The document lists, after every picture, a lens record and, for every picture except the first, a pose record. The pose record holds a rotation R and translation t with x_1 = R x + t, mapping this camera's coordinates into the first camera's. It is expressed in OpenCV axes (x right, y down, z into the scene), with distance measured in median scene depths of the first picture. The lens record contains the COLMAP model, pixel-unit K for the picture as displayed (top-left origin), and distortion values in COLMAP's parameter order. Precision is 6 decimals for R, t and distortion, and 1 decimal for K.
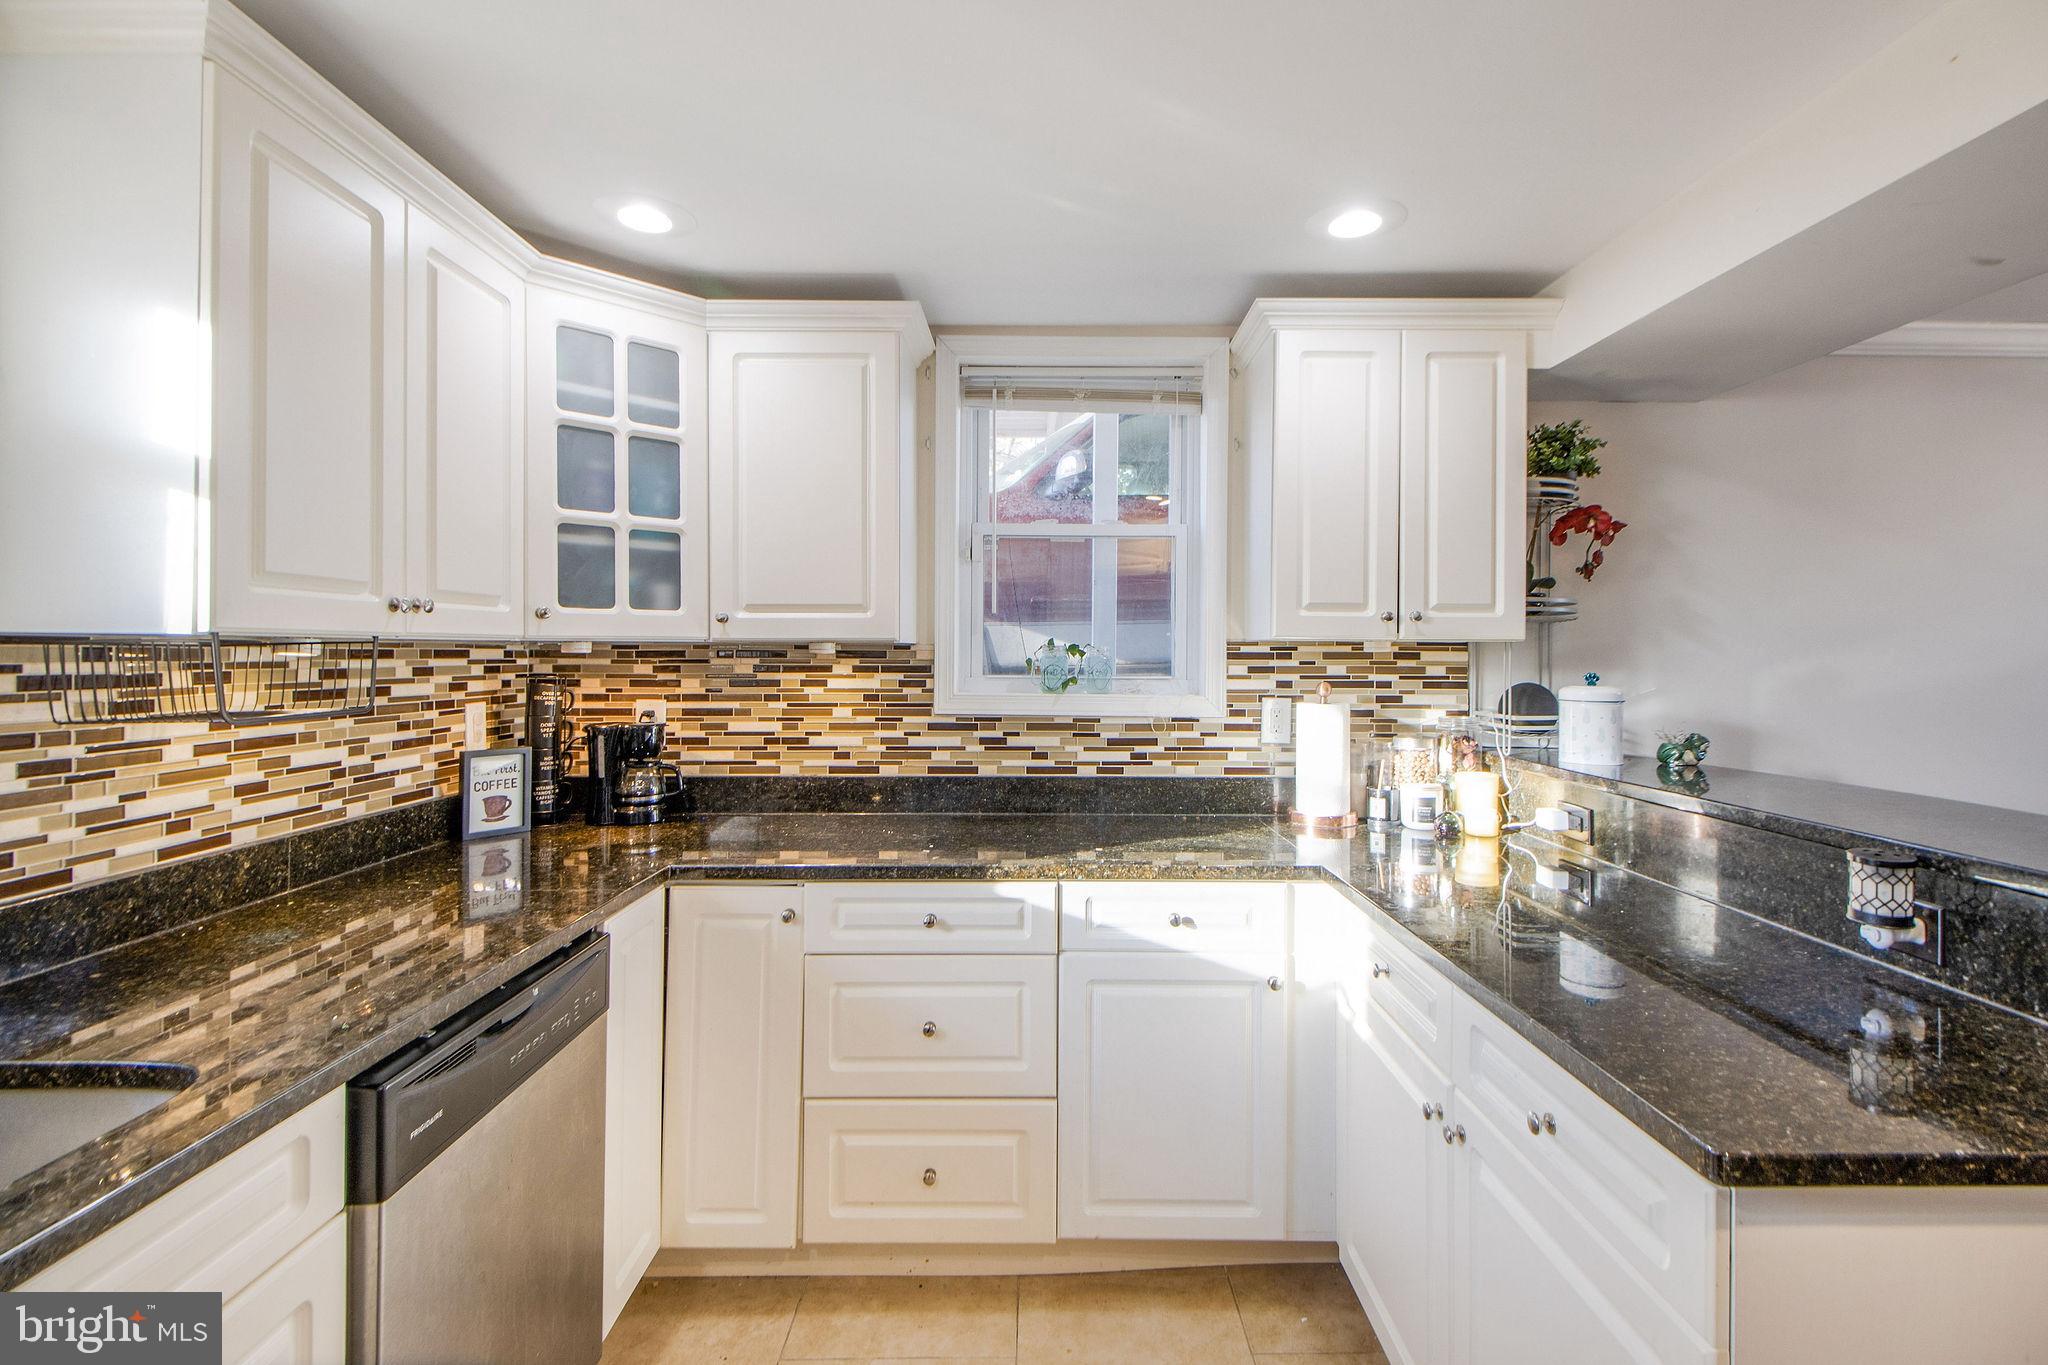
lens RADIAL K [[935.1, 0, 1029.0], [0, 935.1, 647.0], [0, 0, 1]] dist [0.010011, -0.000599]
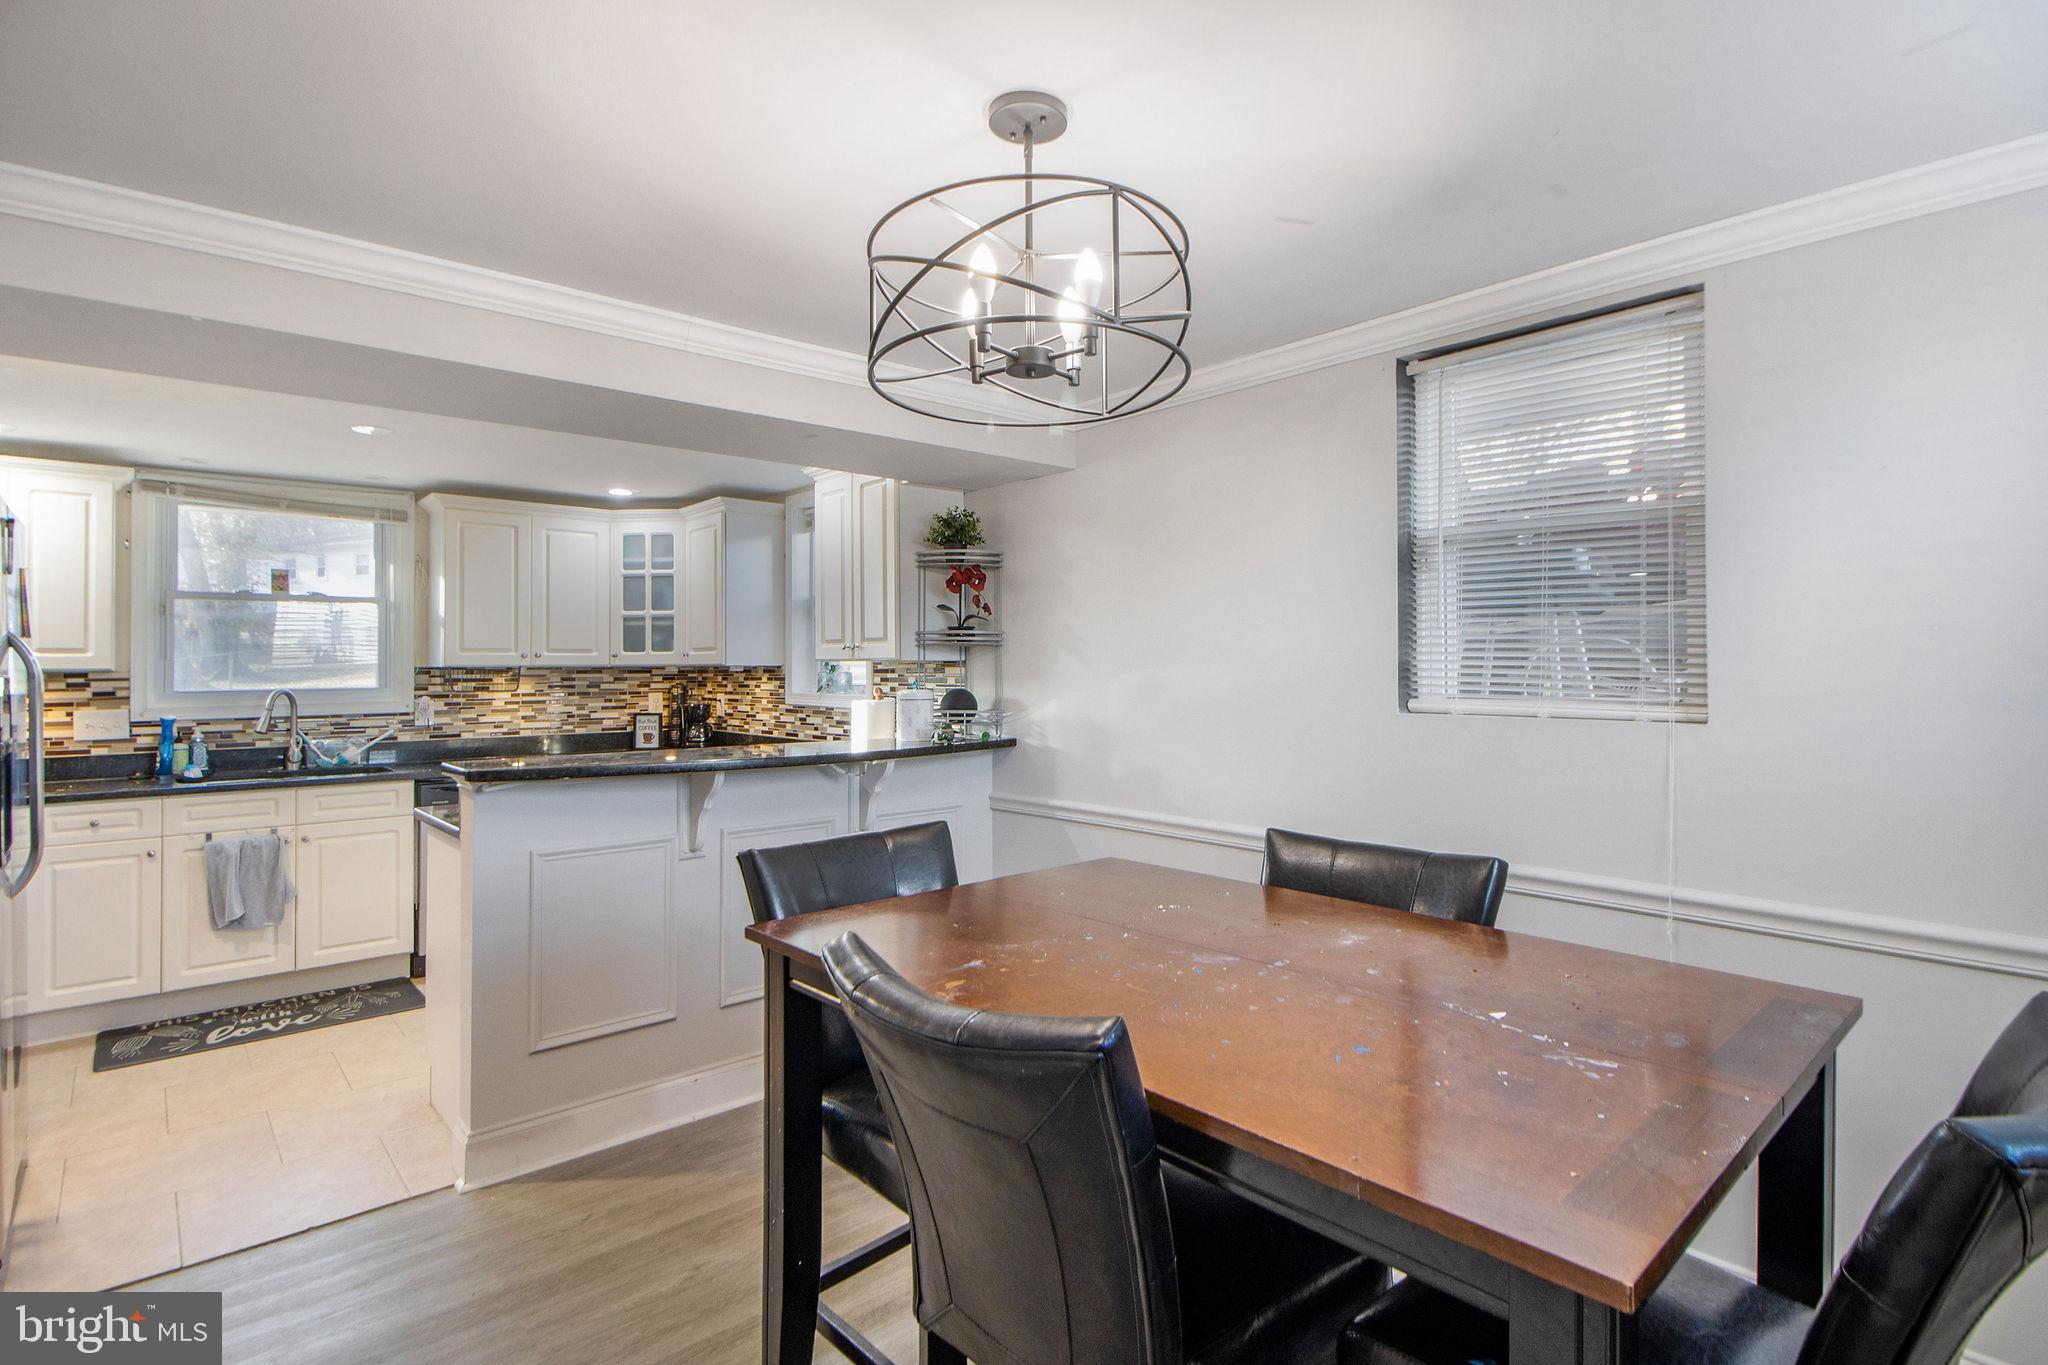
lens RADIAL K [[996.0, 0, 1037.5], [0, 996.0, 658.0], [0, 0, 1]] dist [0.017966, -0.016918]
pose [[0.662219, -0.012939, -0.749199, 1.922182], [0.009949, 0.999915, -0.008475, 0.004430], [0.749244, -0.001842, 0.662291, 0.087738]]
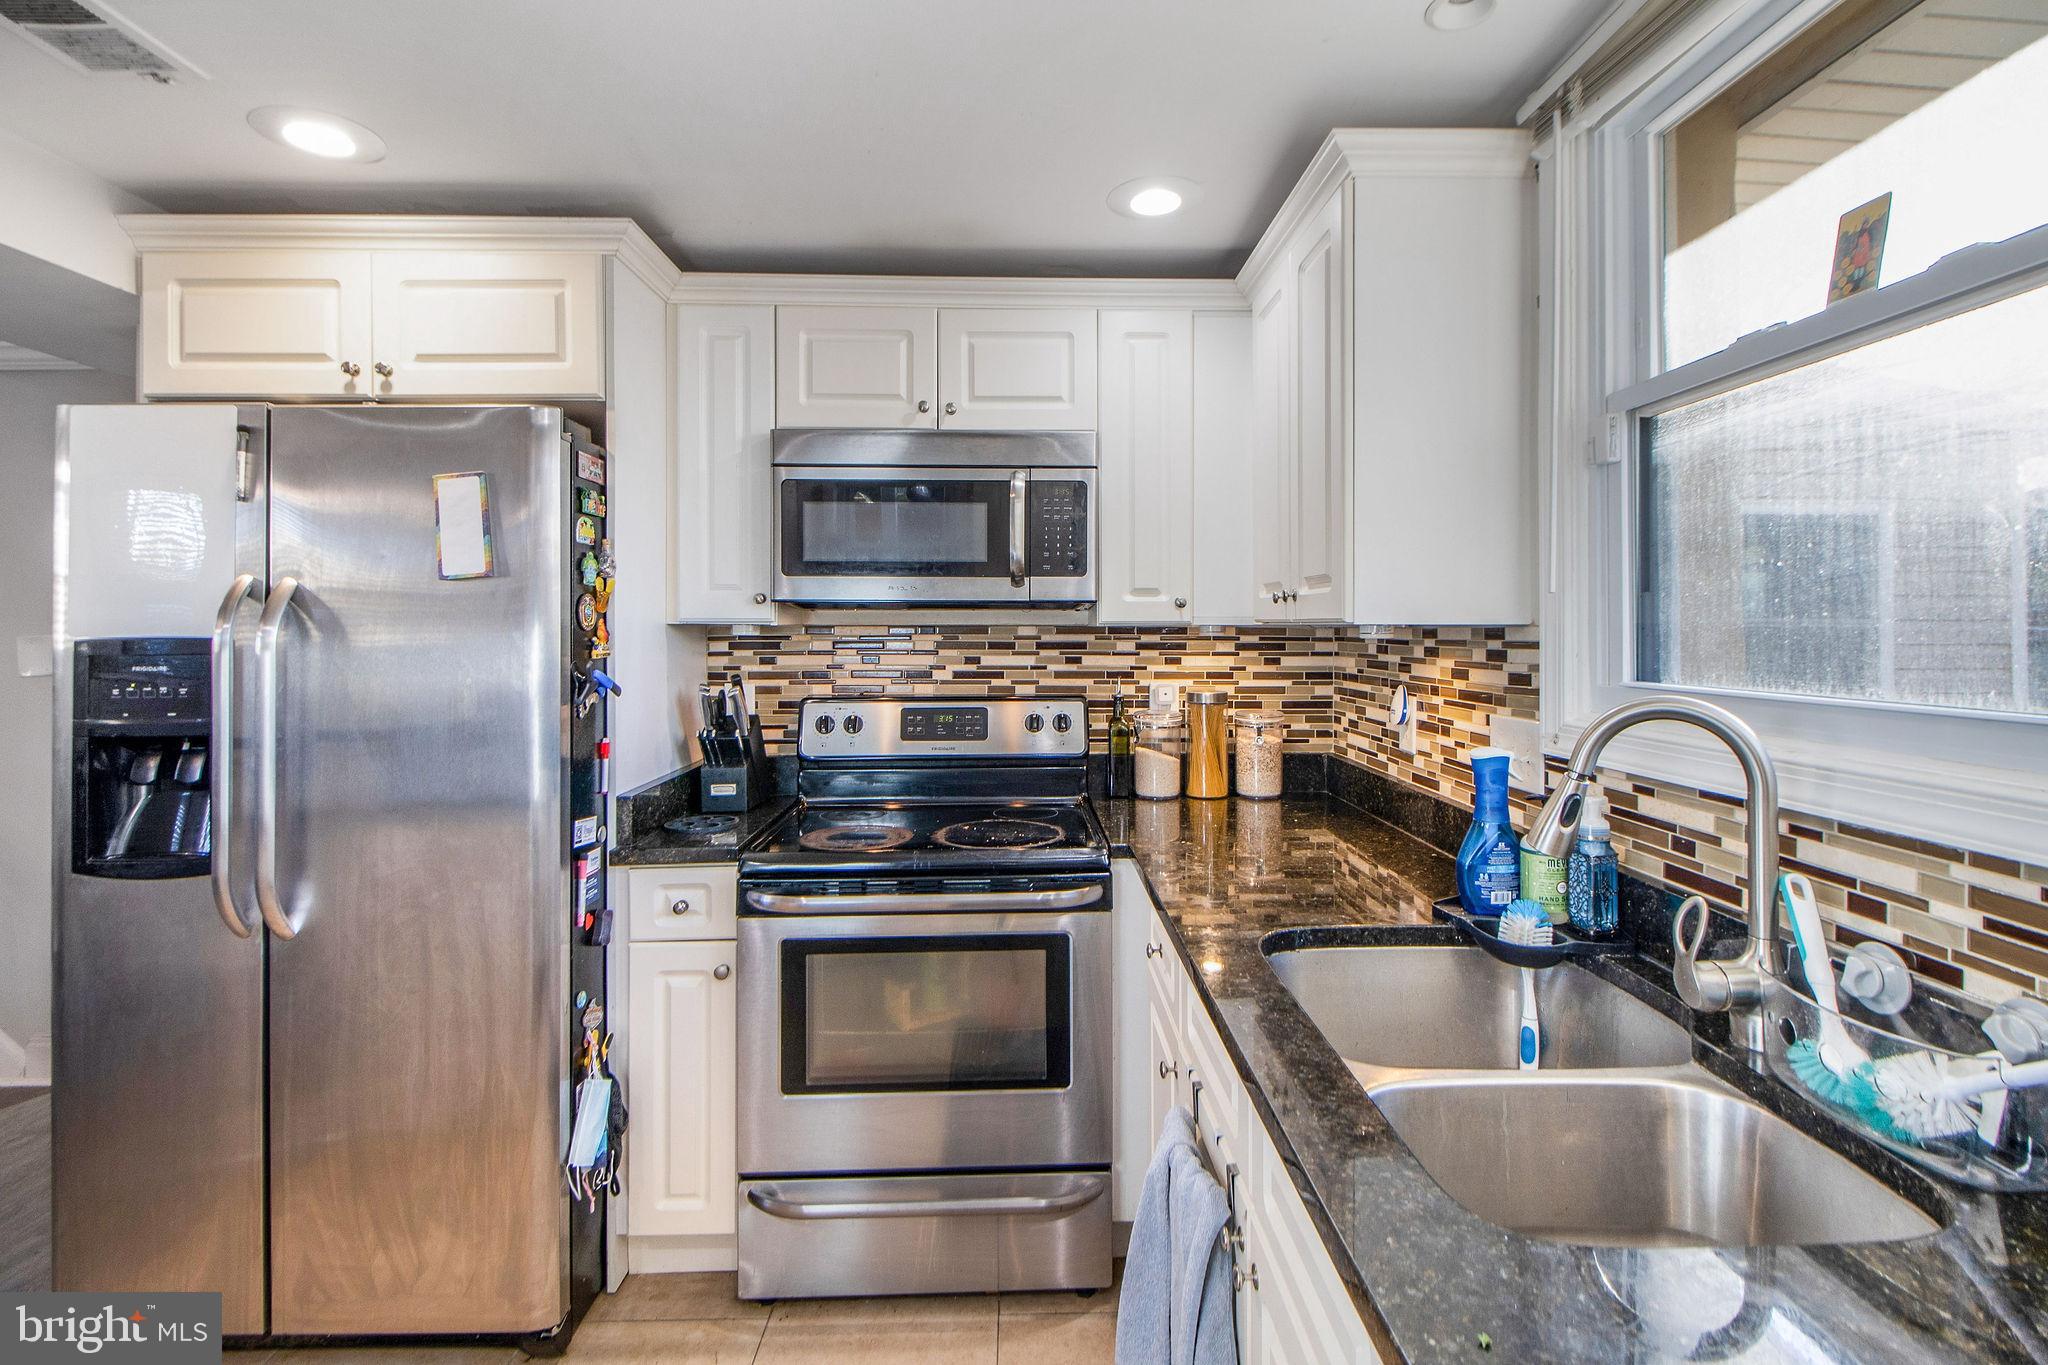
lens RADIAL K [[967.4, 0, 1041.6], [0, 967.4, 619.1], [0, 0, 1]] dist [0.018941, -0.015442]
pose [[-0.999760, 0.000941, -0.021907, -0.222974], [0.001188, 0.999936, -0.011254, -0.000376], [0.021895, -0.011277, -0.999697, 0.754679]]
